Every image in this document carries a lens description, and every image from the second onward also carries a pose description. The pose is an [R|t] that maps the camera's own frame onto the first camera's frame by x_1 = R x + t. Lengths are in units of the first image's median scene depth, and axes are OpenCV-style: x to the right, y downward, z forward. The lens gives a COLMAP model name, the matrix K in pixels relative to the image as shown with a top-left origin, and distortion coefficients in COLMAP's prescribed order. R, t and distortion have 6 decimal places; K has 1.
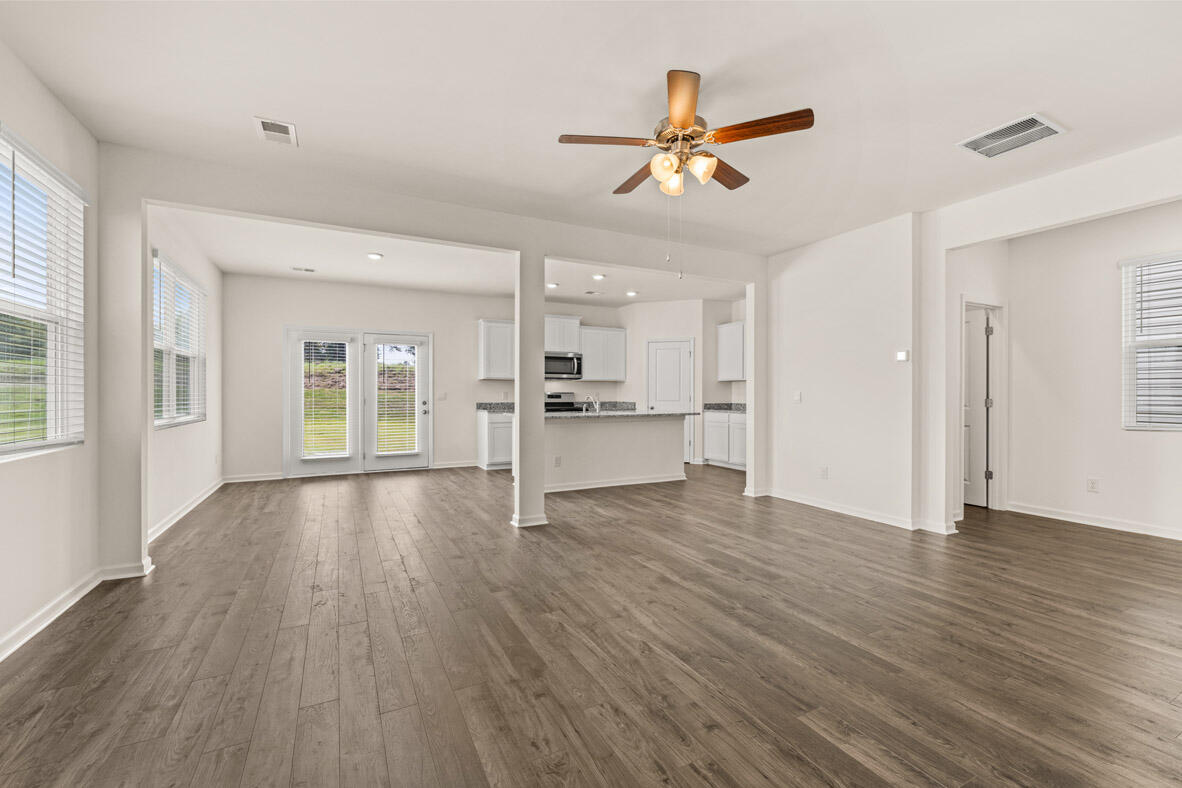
lens RADIAL K [[490.7, 0, 596.2], [0, 490.7, 392.5], [0, 0, 1]] dist [-0.015543, -0.015179]
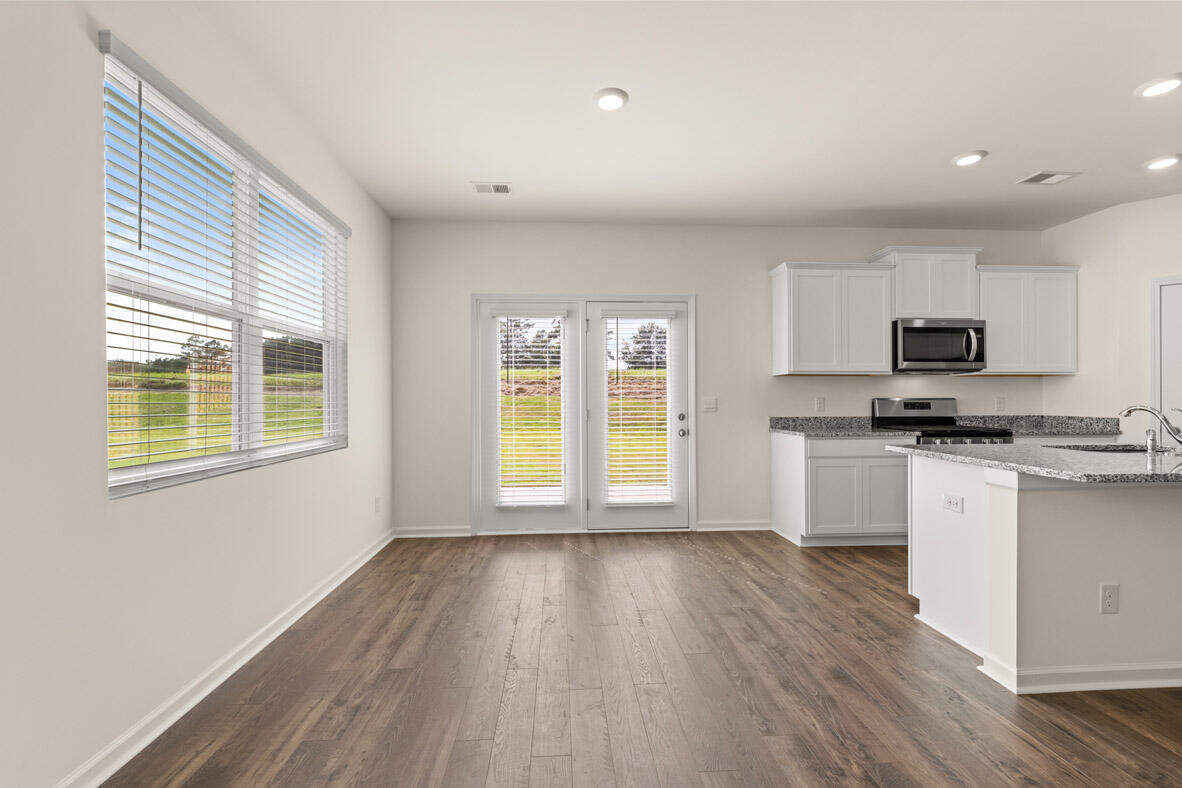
lens RADIAL K [[495.8, 0, 585.8], [0, 495.8, 394.9], [0, 0, 1]] dist [0.000977, -0.000331]
pose [[0.911769, -0.010728, -0.410563, -0.212588], [0.006304, 0.999907, -0.012128, 0.000657], [0.410655, 0.008470, 0.911751, 0.416370]]
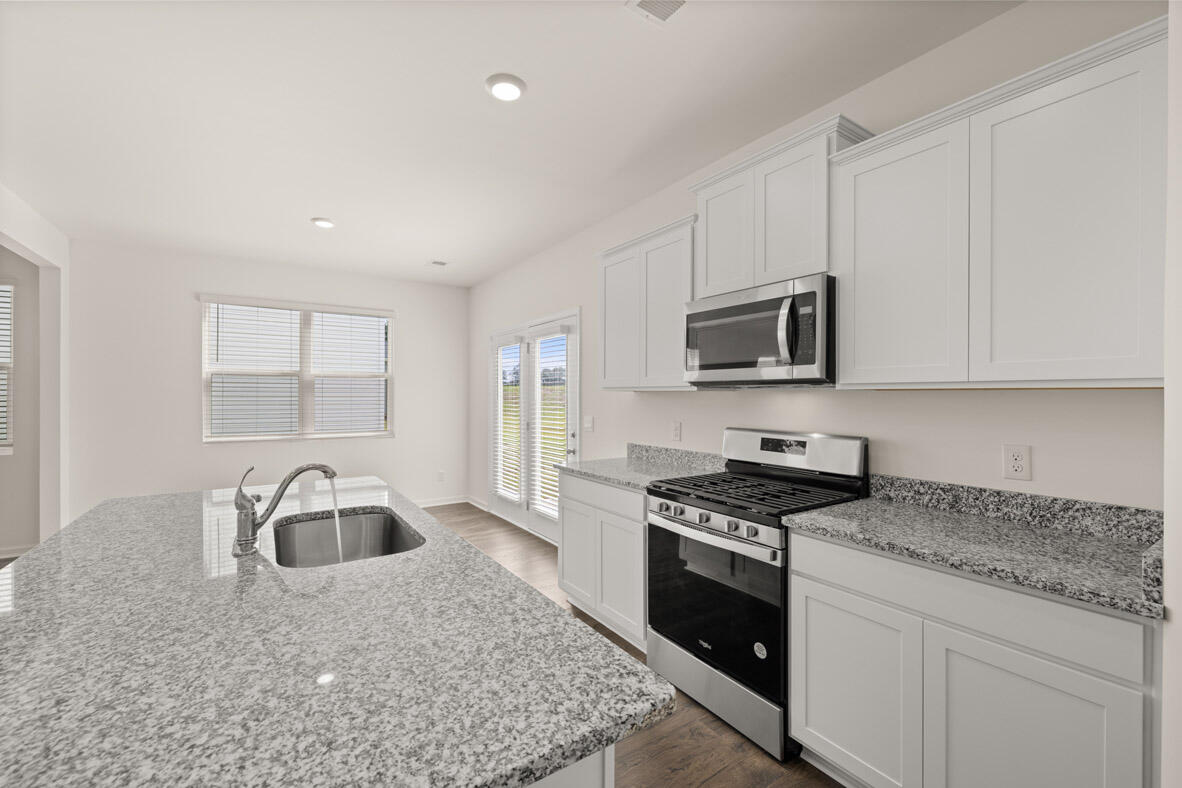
lens RADIAL K [[495.8, 0, 585.8], [0, 495.8, 394.9], [0, 0, 1]] dist [0.000977, -0.000331]
pose [[0.100259, -0.002672, -0.994958, 0.212814], [0.001043, 0.999996, -0.002580, -0.023443], [0.994961, -0.000779, 0.100262, 0.957765]]
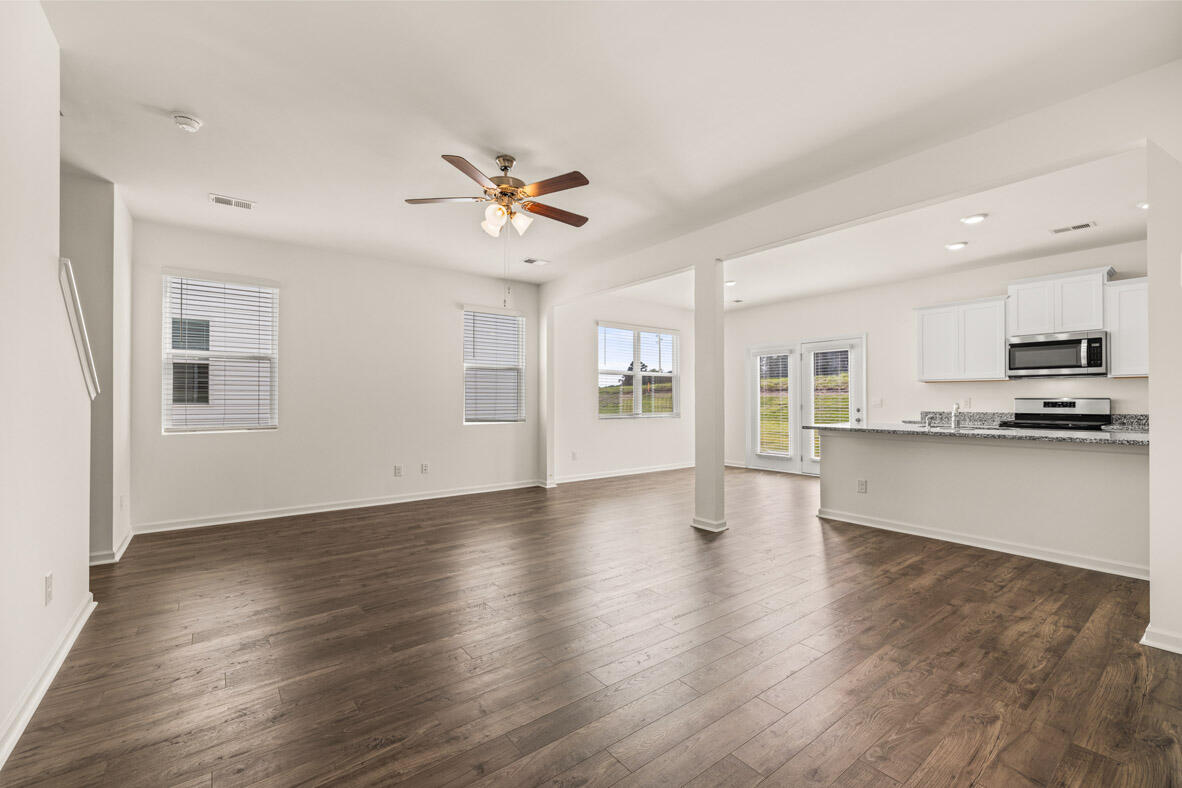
lens RADIAL K [[495.8, 0, 585.8], [0, 495.8, 394.9], [0, 0, 1]] dist [0.000977, -0.000331]
pose [[0.170982, -0.009324, -0.985230, 0.487917], [0.002579, 0.999956, -0.009015, -0.000205], [0.985271, -0.001000, 0.170998, 0.330634]]
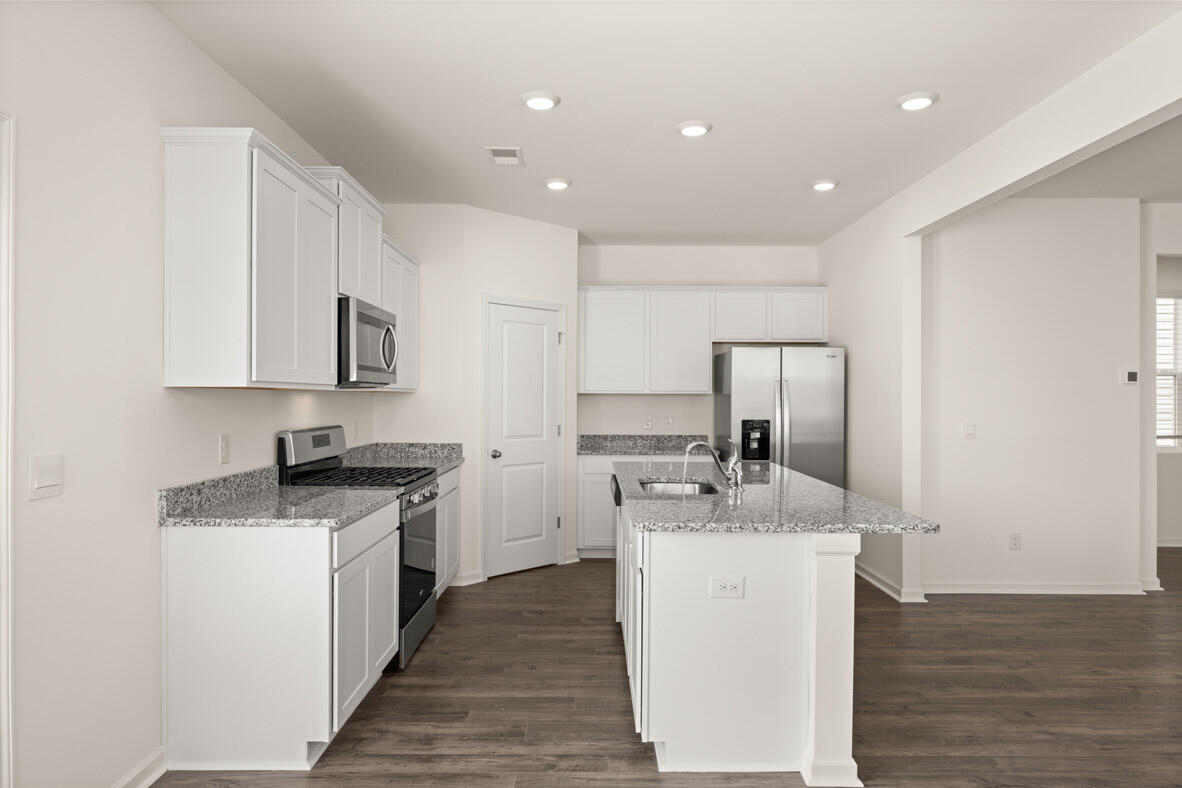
lens RADIAL K [[727.0, 0, 600.2], [0, 727.0, 392.2], [0, 0, 1]] dist [-0.001331, -0.000544]
pose [[0.457186, 0.002464, 0.889368, -0.467626], [-0.001737, 0.999997, -0.001878, -0.025146], [-0.889369, -0.000686, 0.457189, 0.700641]]
